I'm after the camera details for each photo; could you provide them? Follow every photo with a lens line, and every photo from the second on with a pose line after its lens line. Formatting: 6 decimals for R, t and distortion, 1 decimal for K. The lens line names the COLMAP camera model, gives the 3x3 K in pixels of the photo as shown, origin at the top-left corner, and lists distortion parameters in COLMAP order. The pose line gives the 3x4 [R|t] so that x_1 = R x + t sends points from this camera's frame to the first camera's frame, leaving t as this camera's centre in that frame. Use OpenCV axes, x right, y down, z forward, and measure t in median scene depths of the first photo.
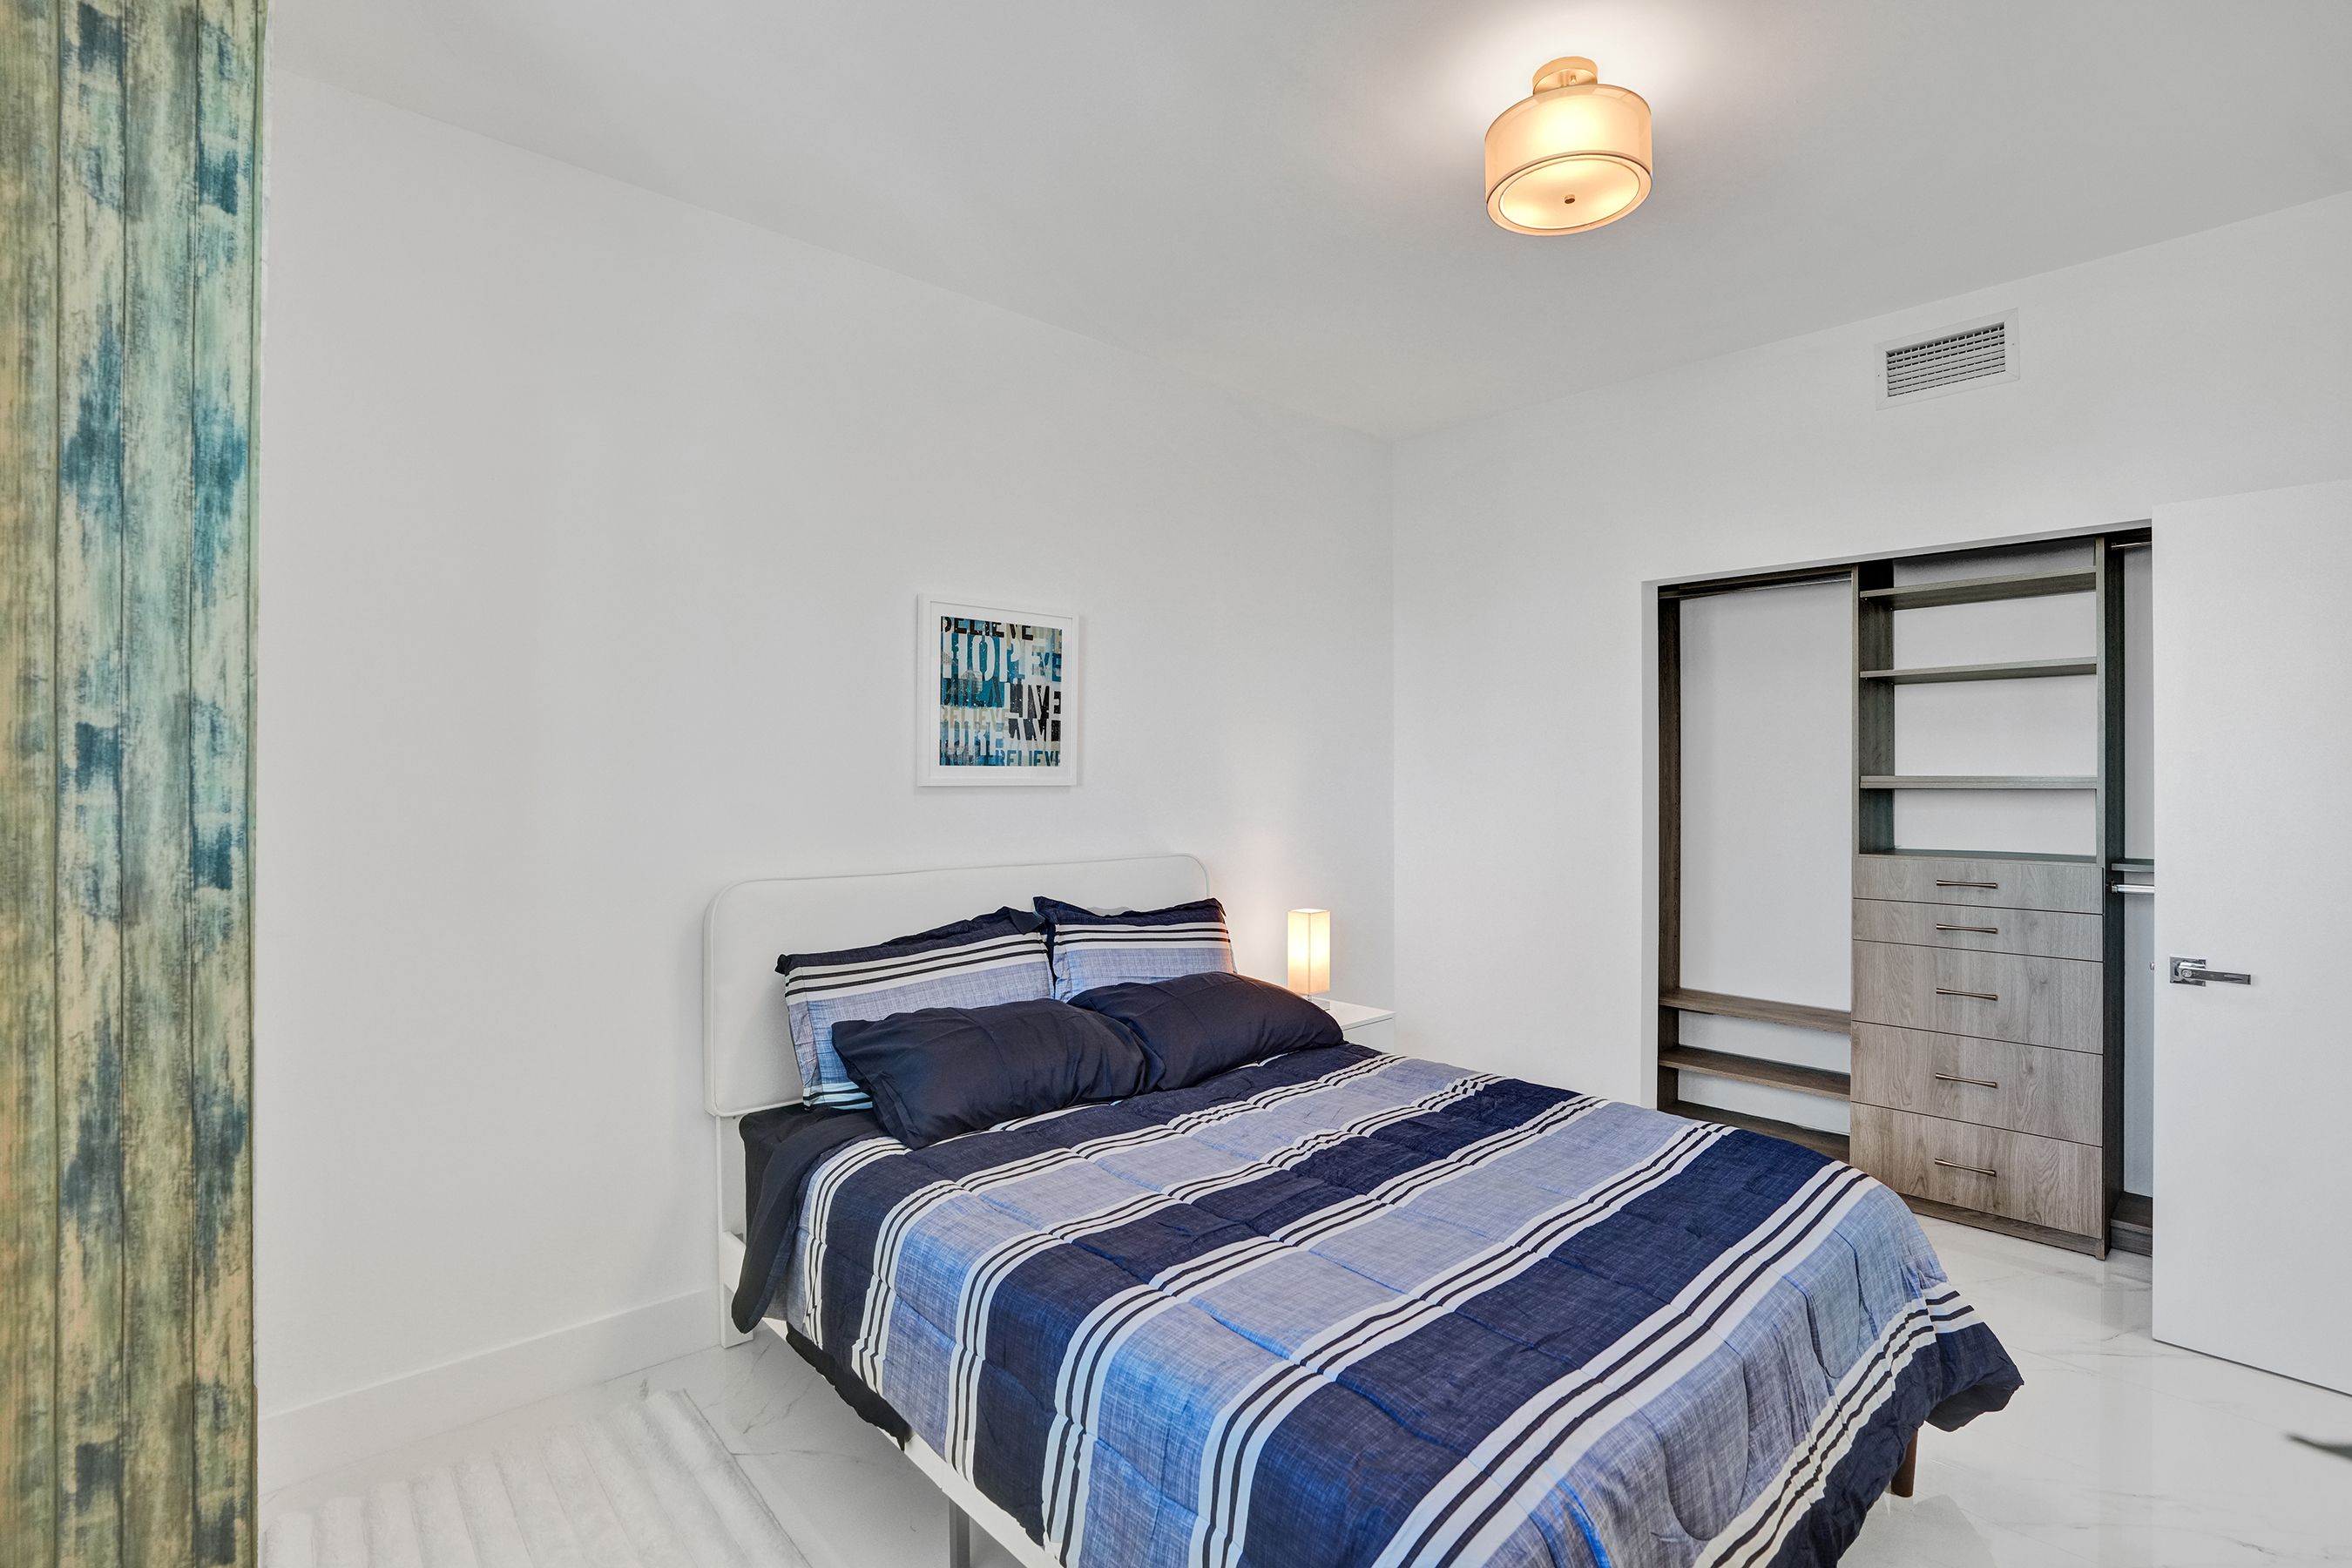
lens RADIAL K [[1100.9, 0, 1217.1], [0, 1100.9, 769.7], [0, 0, 1]] dist [-0.056229, 0.015572]
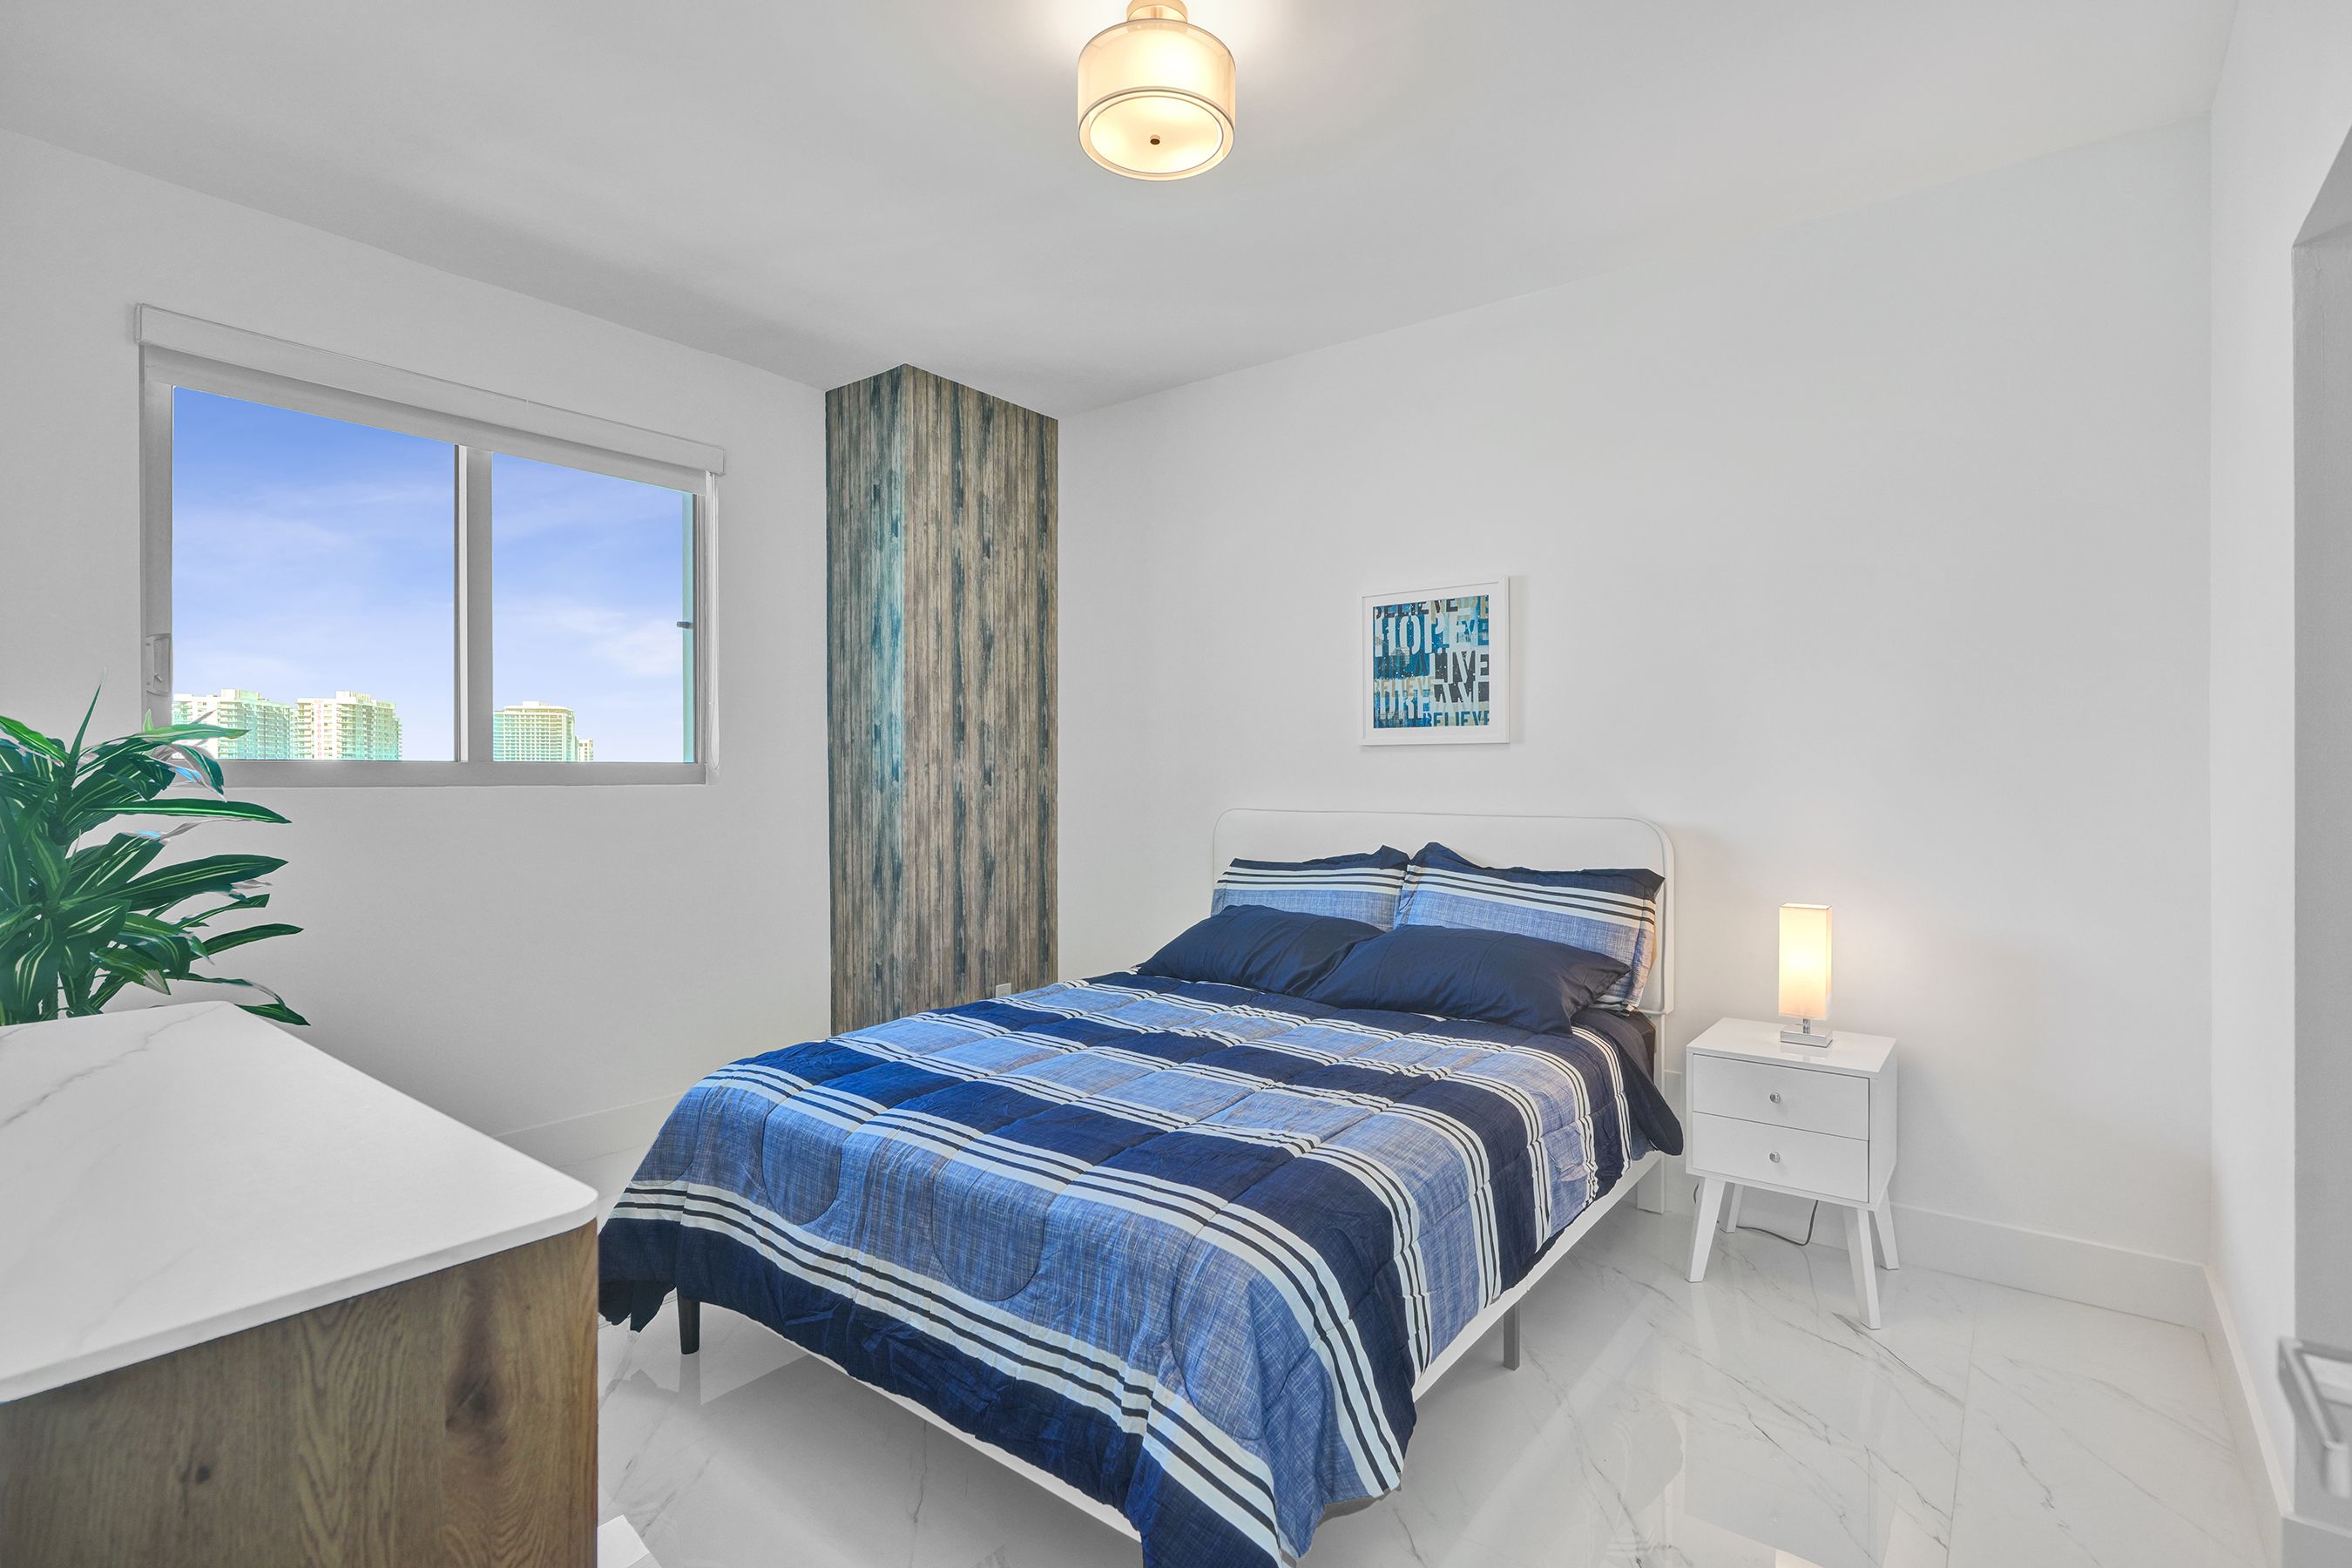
lens RADIAL K [[1100.9, 0, 1179.3], [0, 1100.9, 784.6], [0, 0, 1]] dist [-0.056229, 0.015572]
pose [[0.152505, 0.007898, -0.988271, 0.887676], [0.007867, 0.999927, 0.009205, 0.043911], [0.988271, -0.009178, 0.152432, 0.567706]]
